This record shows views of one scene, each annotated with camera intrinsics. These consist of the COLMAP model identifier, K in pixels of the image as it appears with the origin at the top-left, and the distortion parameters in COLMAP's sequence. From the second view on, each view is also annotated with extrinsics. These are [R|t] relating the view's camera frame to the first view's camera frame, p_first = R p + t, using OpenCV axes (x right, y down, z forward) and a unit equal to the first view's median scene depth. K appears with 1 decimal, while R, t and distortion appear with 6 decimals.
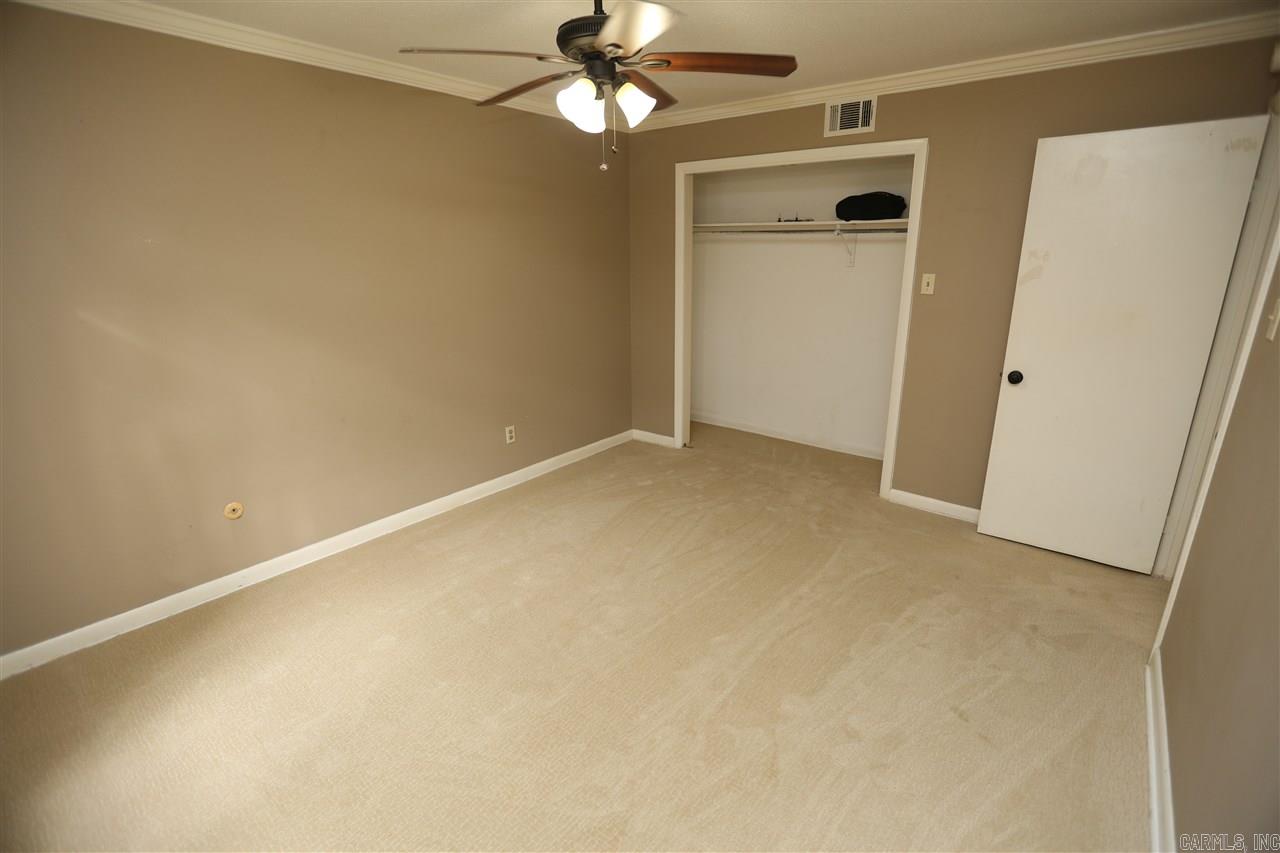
lens RADIAL K [[607.0, 0, 640.0], [0, 607.0, 426.5], [0, 0, 1]] dist [-0.001893, 0.019242]
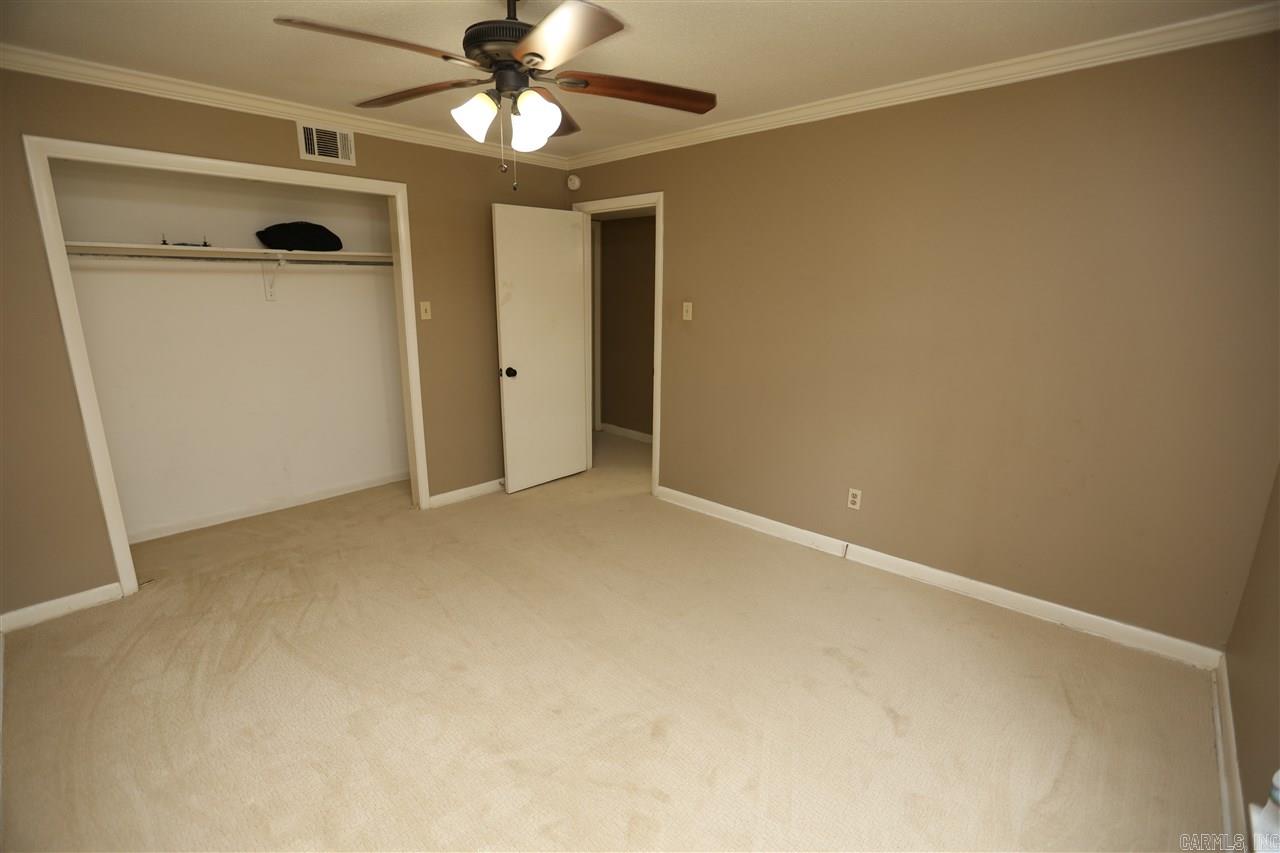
lens RADIAL K [[610.6, 0, 633.9], [0, 610.6, 430.2], [0, 0, 1]] dist [-0.000746, 0.021294]
pose [[0.091784, -0.244829, 0.965212, -0.581047], [0.283500, 0.935615, 0.210363, -0.136899], [-0.954570, 0.254330, 0.155283, 0.446394]]
